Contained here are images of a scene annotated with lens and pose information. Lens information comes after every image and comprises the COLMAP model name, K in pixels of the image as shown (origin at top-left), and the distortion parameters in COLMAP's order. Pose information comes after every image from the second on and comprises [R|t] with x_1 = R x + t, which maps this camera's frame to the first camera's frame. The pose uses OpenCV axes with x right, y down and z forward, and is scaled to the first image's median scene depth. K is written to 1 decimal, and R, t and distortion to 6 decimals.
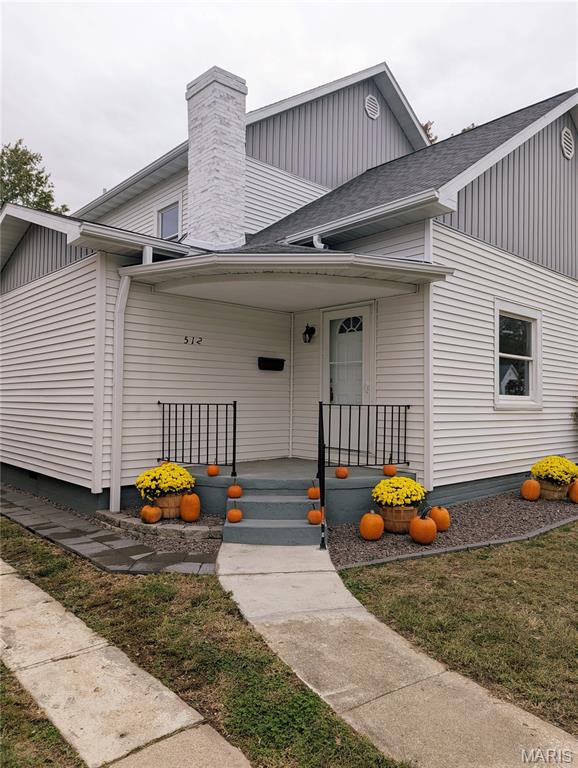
lens RADIAL K [[540.7, 0, 293.1], [0, 540.7, 380.2], [0, 0, 1]] dist [0.061038, -0.030635]
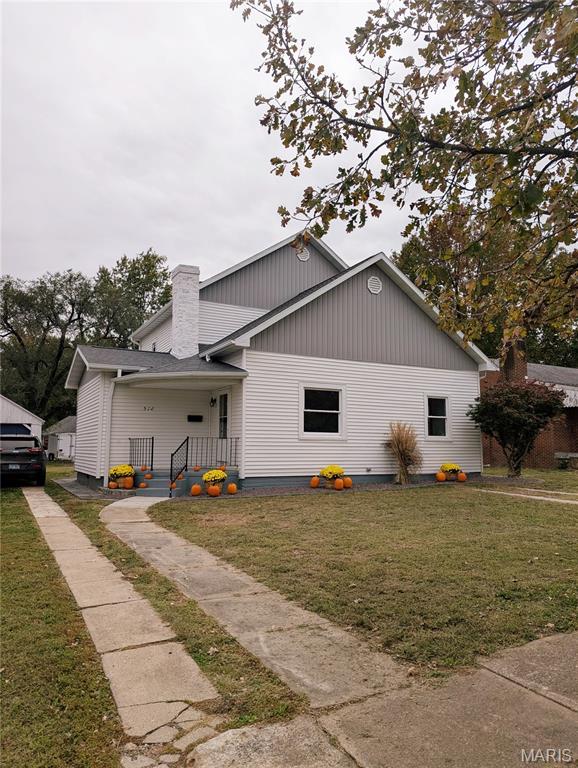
lens RADIAL K [[540.7, 0, 295.5], [0, 540.7, 381.9], [0, 0, 1]] dist [0.061038, -0.030635]
pose [[0.968823, -0.038498, -0.244745, 0.943195], [0.017803, 0.996117, -0.086217, 0.015824], [0.247114, 0.079172, 0.965747, -0.954774]]
